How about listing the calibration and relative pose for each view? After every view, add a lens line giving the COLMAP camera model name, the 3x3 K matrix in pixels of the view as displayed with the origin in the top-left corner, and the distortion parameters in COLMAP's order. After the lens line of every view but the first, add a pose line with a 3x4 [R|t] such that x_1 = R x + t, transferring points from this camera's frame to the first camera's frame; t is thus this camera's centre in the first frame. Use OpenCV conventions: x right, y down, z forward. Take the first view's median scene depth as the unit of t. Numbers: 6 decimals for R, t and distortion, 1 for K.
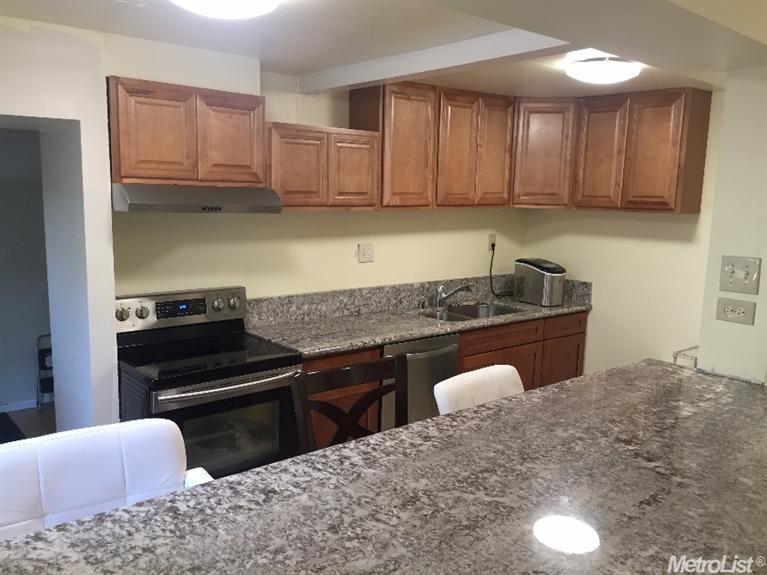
lens RADIAL K [[655.1, 0, 383.6], [0, 655.1, 288.6], [0, 0, 1]] dist [0.054276, -0.062484]
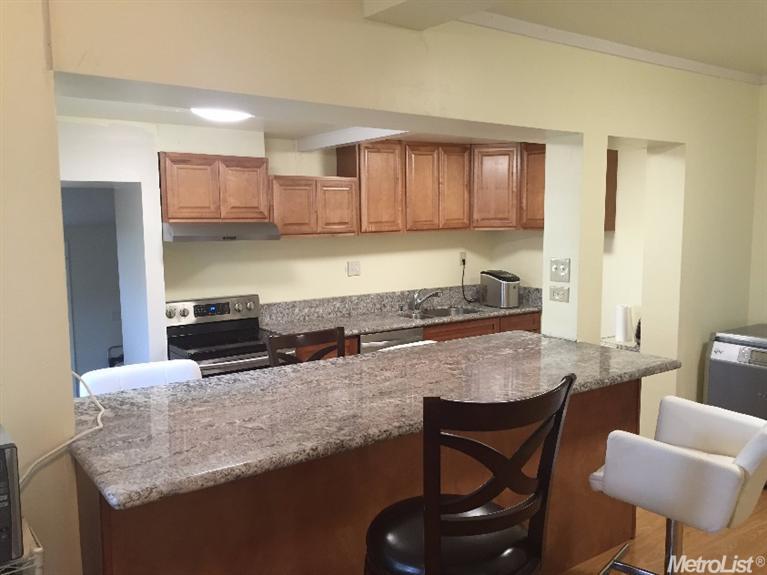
lens RADIAL K [[655.1, 0, 384.6], [0, 655.1, 287.8], [0, 0, 1]] dist [0.054276, -0.062484]
pose [[0.996676, -0.025369, -0.077420, 0.147774], [0.022129, 0.998854, -0.042433, 0.044712], [0.078407, 0.040579, 0.996095, -0.321654]]
